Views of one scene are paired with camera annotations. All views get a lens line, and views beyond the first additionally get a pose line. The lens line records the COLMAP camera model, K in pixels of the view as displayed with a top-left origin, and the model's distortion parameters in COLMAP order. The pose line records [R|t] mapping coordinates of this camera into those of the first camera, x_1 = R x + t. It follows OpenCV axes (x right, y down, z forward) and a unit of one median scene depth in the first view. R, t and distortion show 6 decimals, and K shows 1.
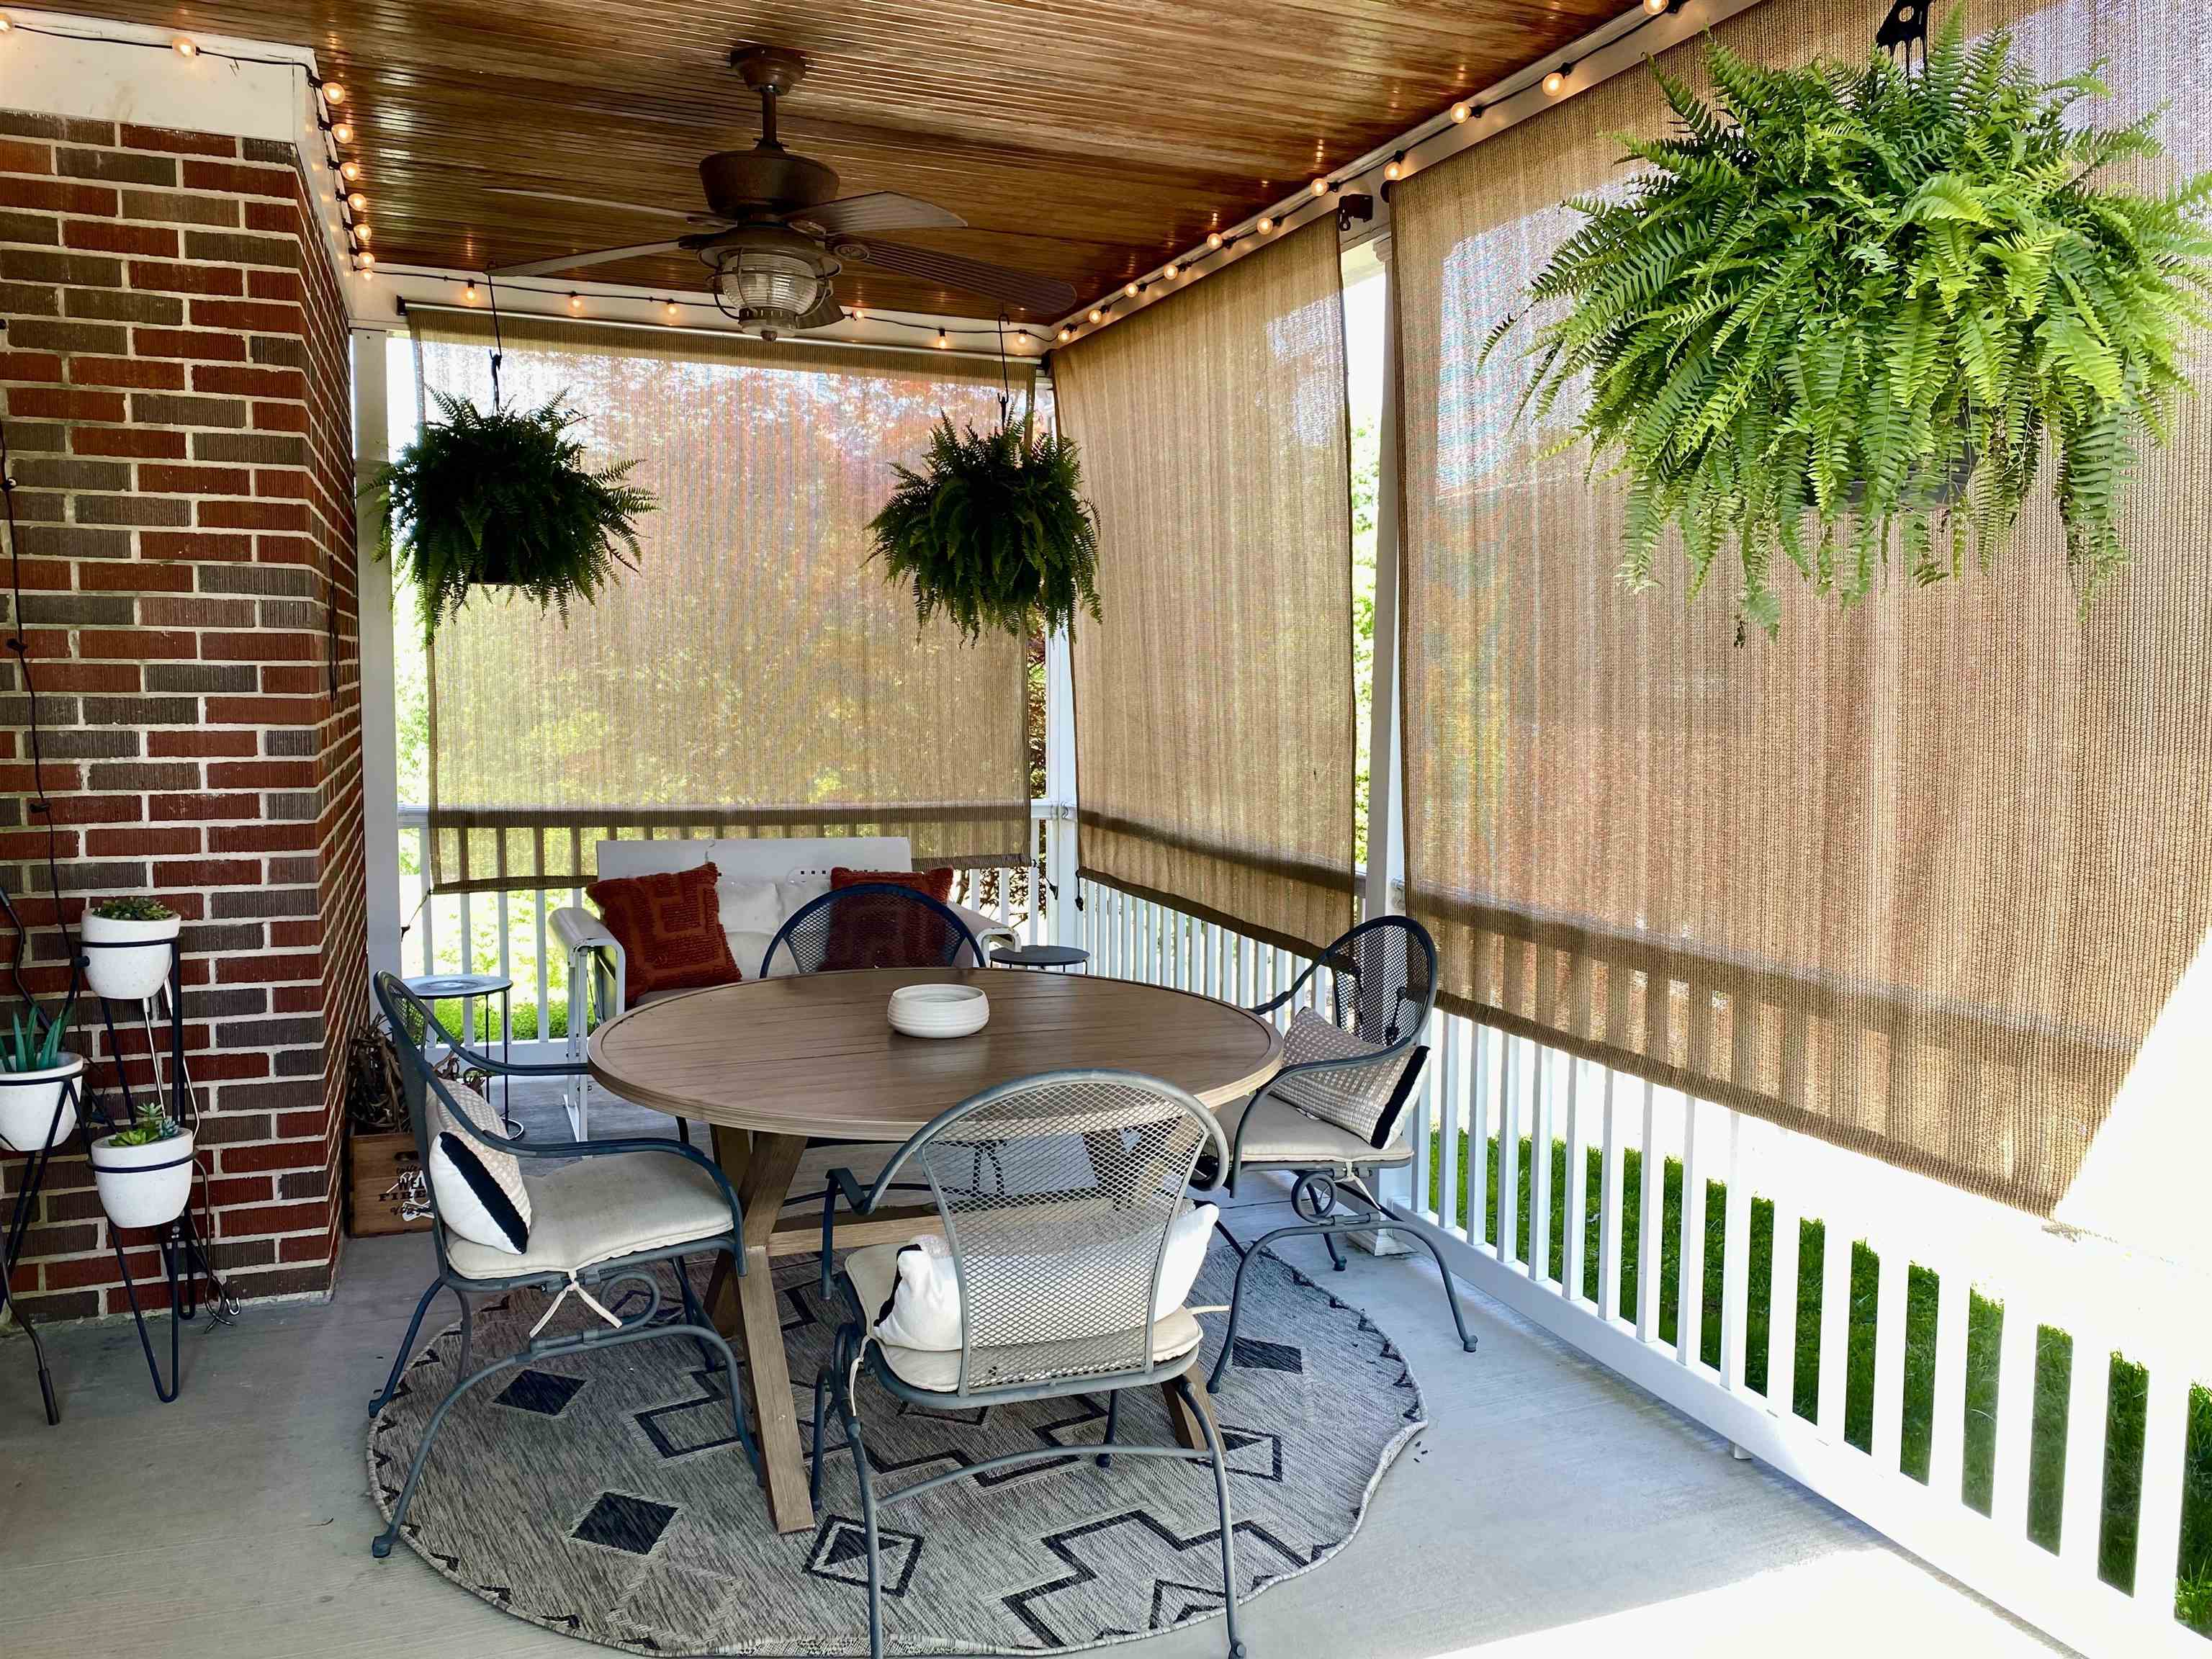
lens RADIAL K [[1659.2, 0, 1125.4], [0, 1659.2, 823.3], [0, 0, 1]] dist [0.040313, -0.057105]
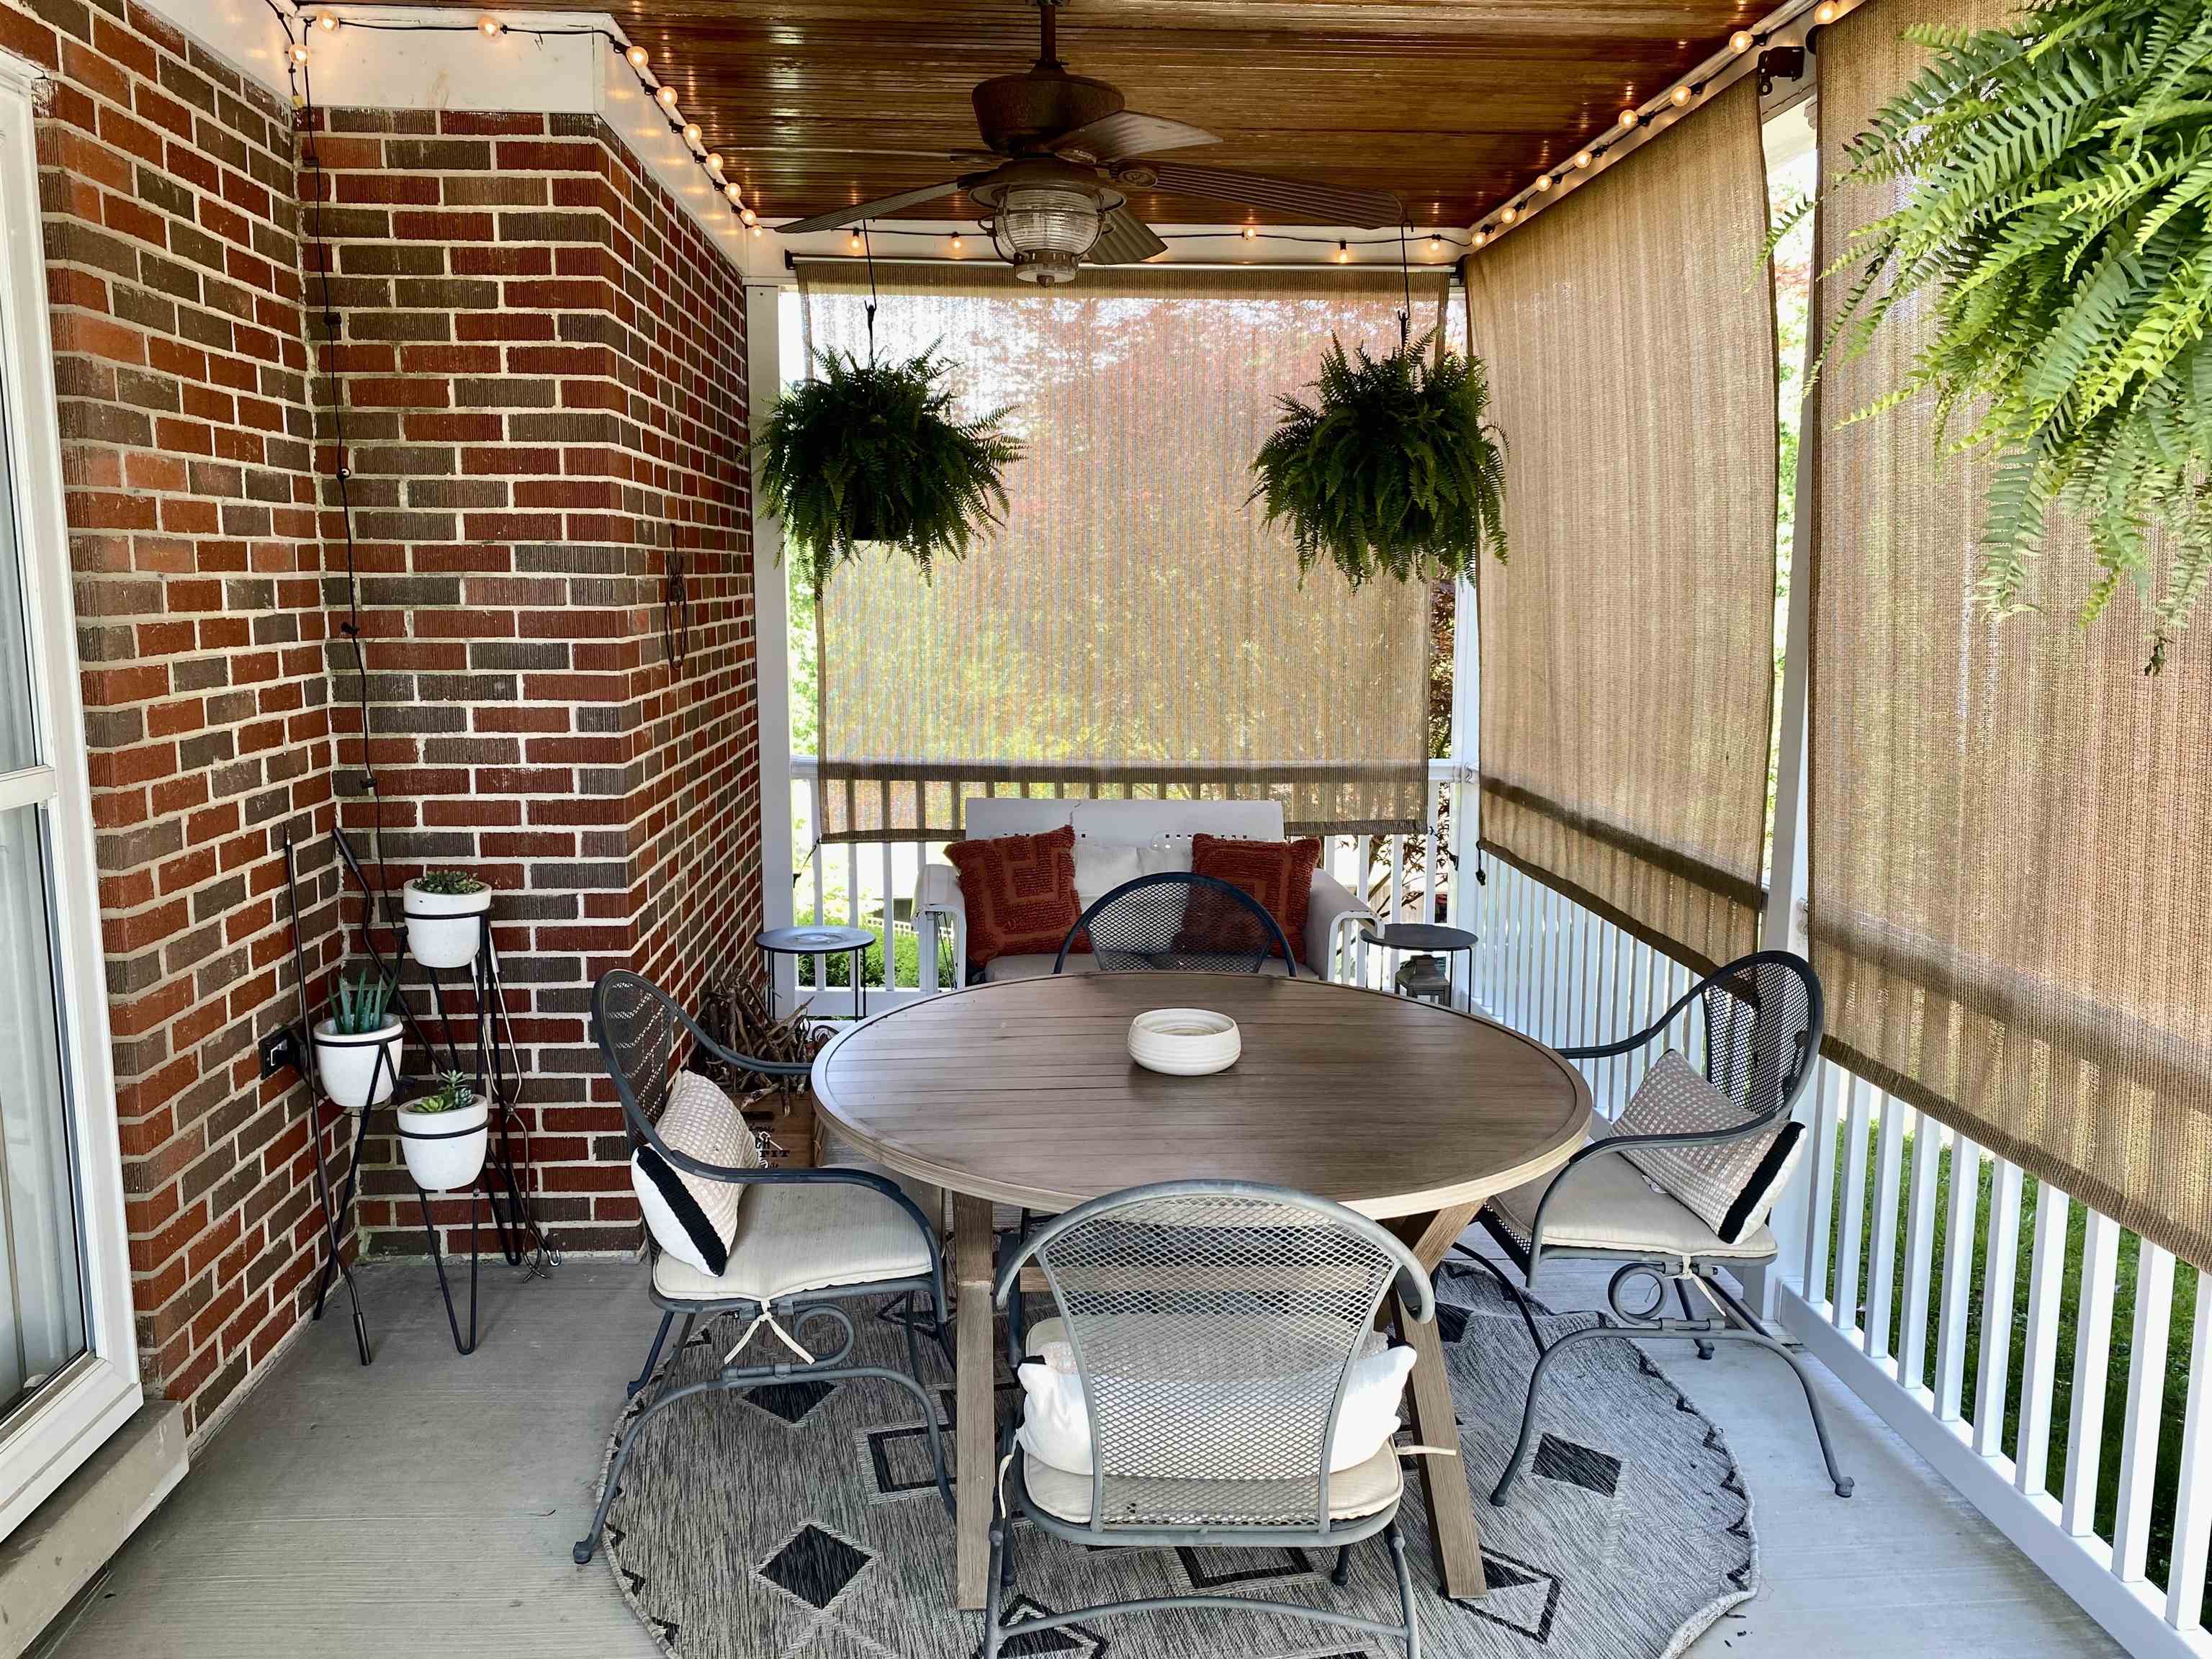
lens RADIAL K [[1676.0, 0, 1106.3], [0, 1676.0, 823.0], [0, 0, 1]] dist [-0.000497, -0.004043]
pose [[0.947795, 0.038669, -0.316527, 0.116928], [-0.021715, 0.998143, 0.056917, -0.050376], [0.318140, -0.047072, 0.946874, 0.135044]]
